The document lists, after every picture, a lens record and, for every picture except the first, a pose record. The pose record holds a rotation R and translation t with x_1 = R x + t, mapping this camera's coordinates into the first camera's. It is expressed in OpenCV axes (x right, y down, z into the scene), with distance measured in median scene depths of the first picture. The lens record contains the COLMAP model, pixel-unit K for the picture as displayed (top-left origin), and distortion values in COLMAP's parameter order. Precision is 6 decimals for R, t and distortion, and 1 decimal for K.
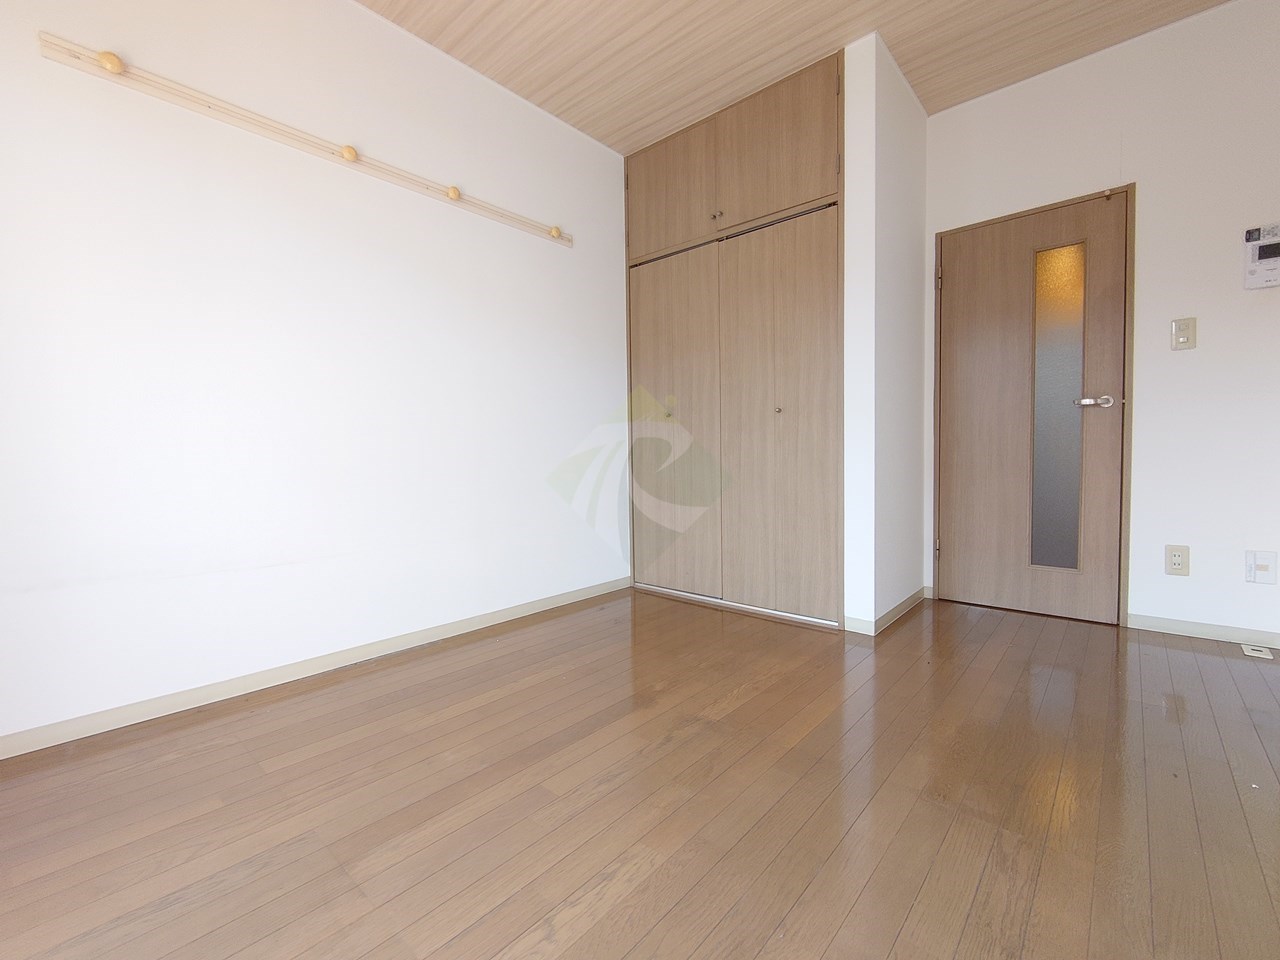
lens RADIAL K [[543.0, 0, 640.8], [0, 543.0, 484.4], [0, 0, 1]] dist [-0.005648, -0.001749]
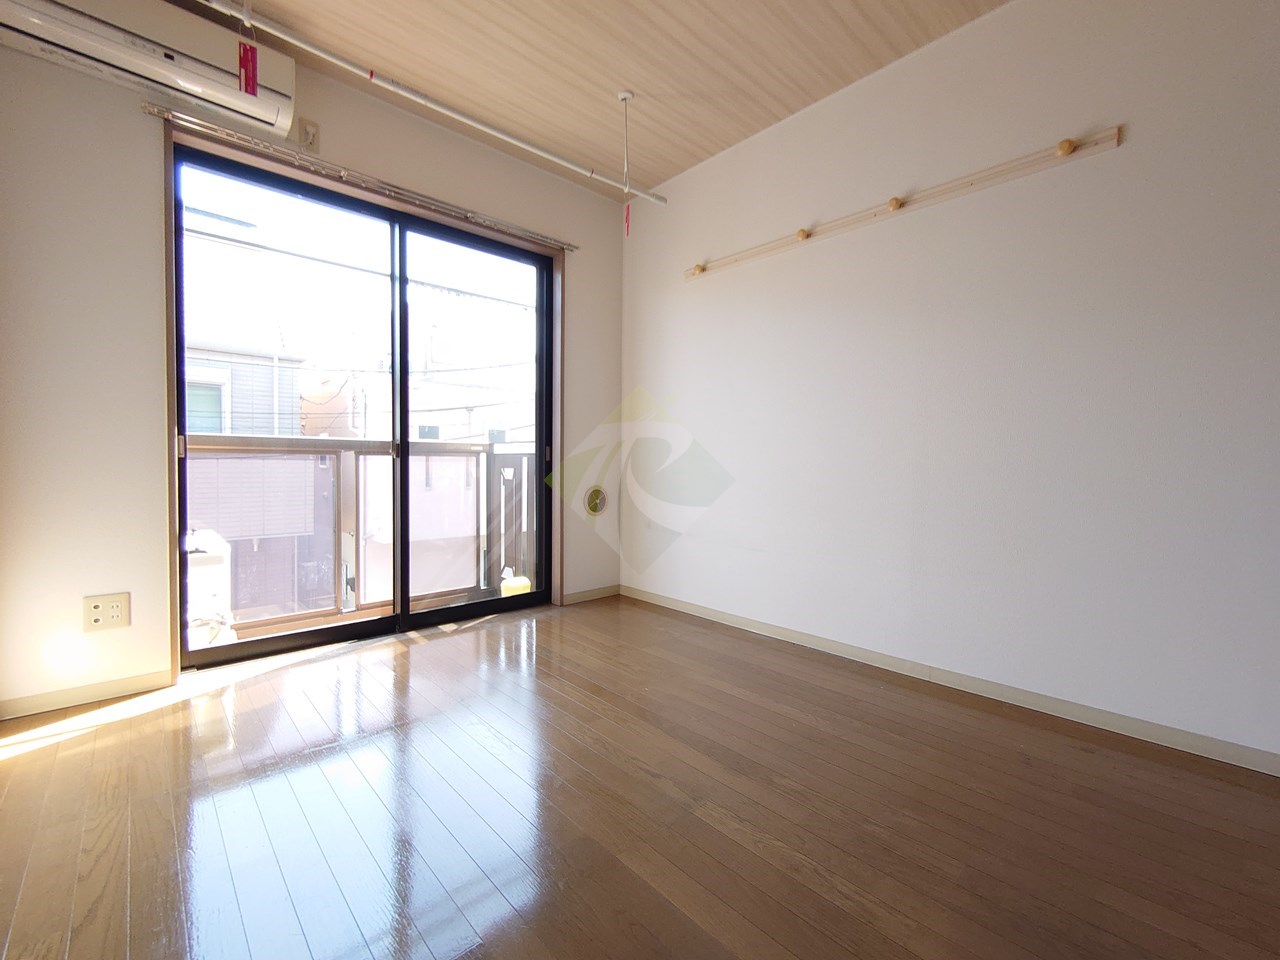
lens RADIAL K [[543.0, 0, 637.7], [0, 543.0, 483.9], [0, 0, 1]] dist [-0.005648, -0.001749]
pose [[-0.106810, 0.045321, -0.993246, 0.836059], [-0.060931, 0.996785, 0.052034, -0.088362], [0.992411, 0.066077, -0.103705, 0.859937]]
